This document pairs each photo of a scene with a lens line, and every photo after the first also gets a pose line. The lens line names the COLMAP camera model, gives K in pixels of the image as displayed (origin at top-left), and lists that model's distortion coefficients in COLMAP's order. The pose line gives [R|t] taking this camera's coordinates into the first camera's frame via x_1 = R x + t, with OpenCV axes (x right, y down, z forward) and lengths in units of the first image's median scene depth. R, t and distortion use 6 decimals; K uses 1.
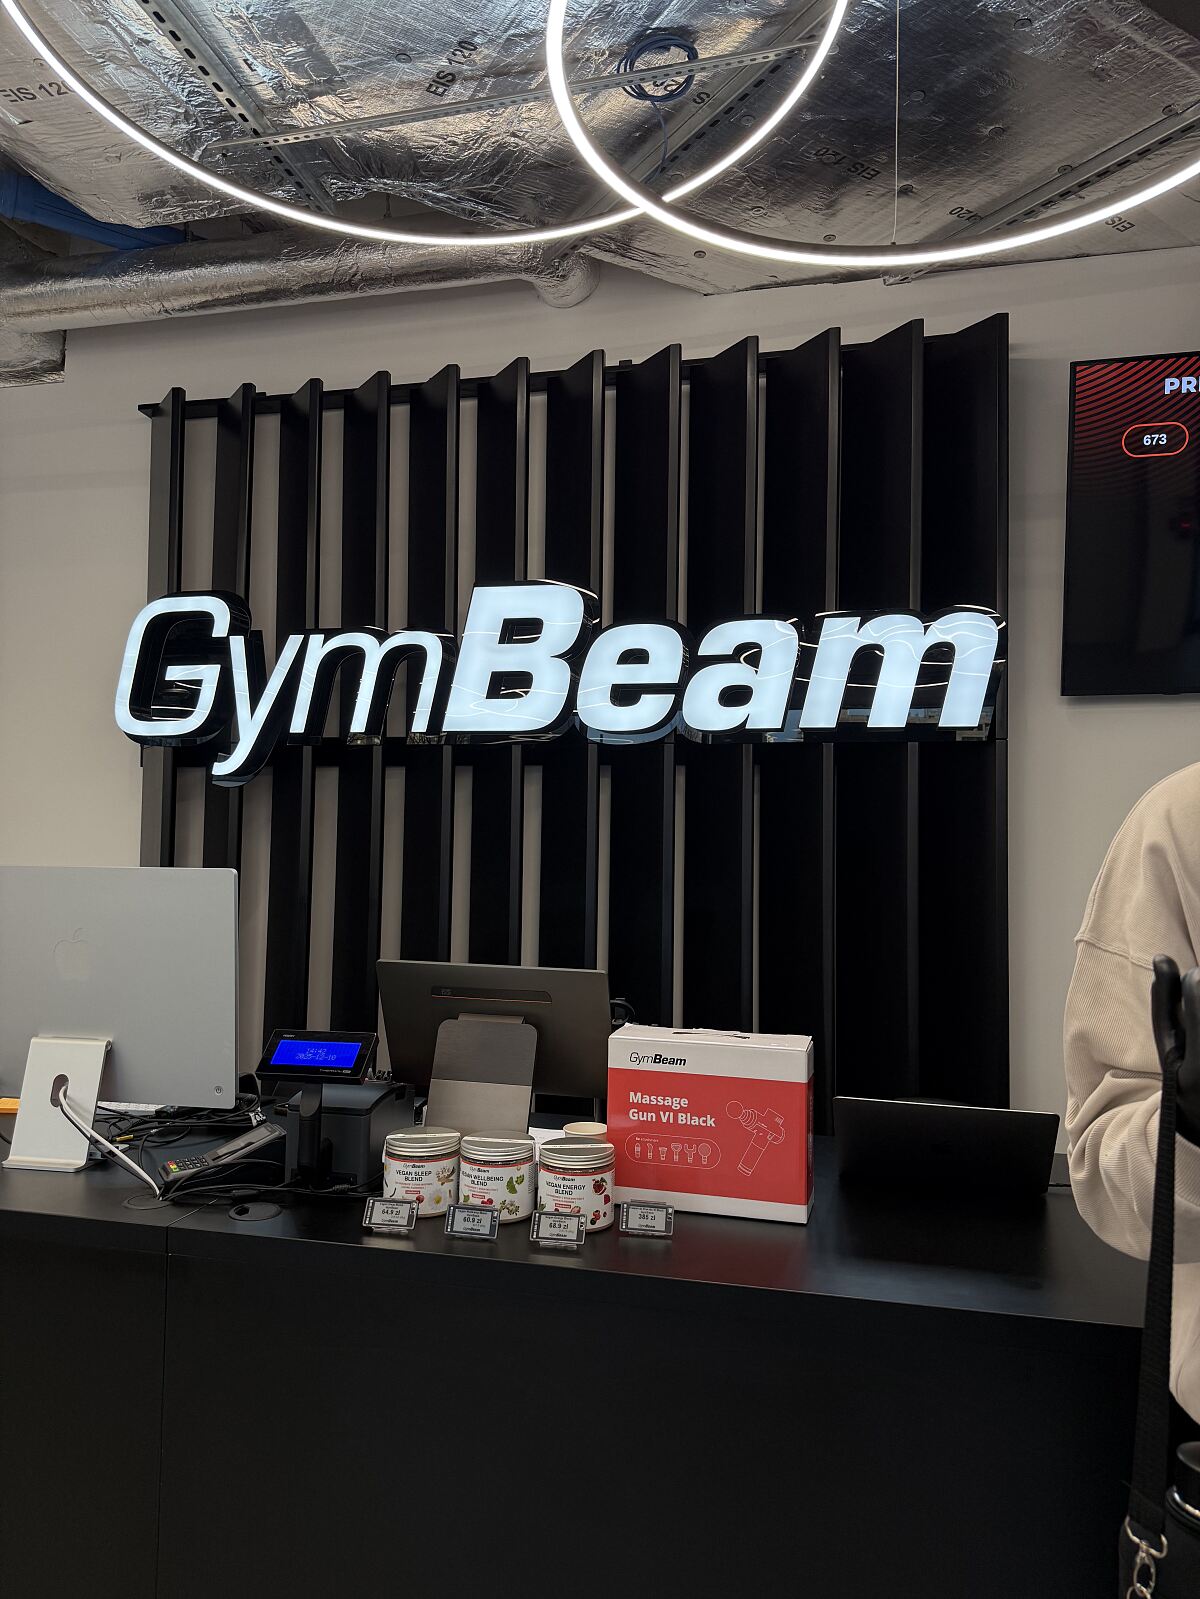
lens RADIAL K [[1120.6, 0, 604.3], [0, 1120.6, 791.4], [0, 0, 1]] dist [0.097450, -0.133675]
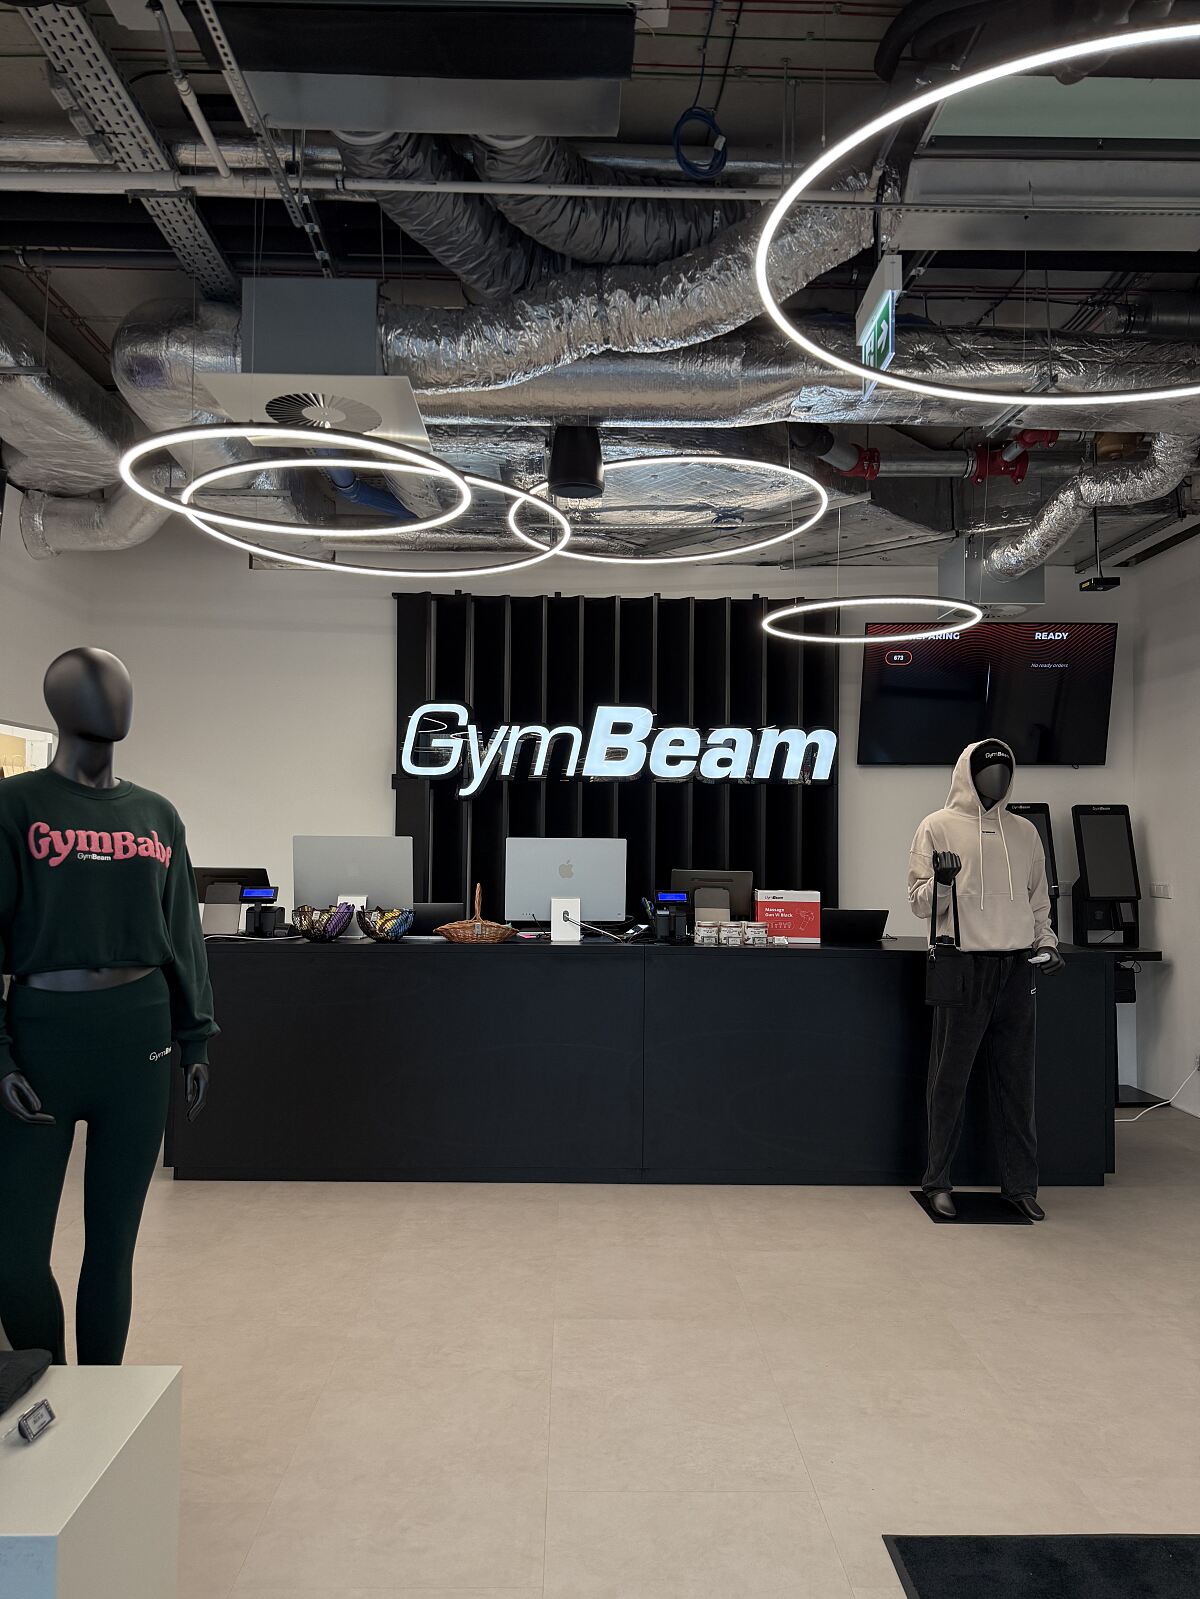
lens RADIAL K [[1118.0, 0, 599.6], [0, 1118.0, 804.4], [0, 0, 1]] dist [0.166634, -0.322874]
pose [[0.968748, 0.002550, 0.248035, -0.639695], [-0.008699, 0.999681, 0.023697, -0.051568], [-0.247895, -0.025114, 0.968461, -1.026418]]
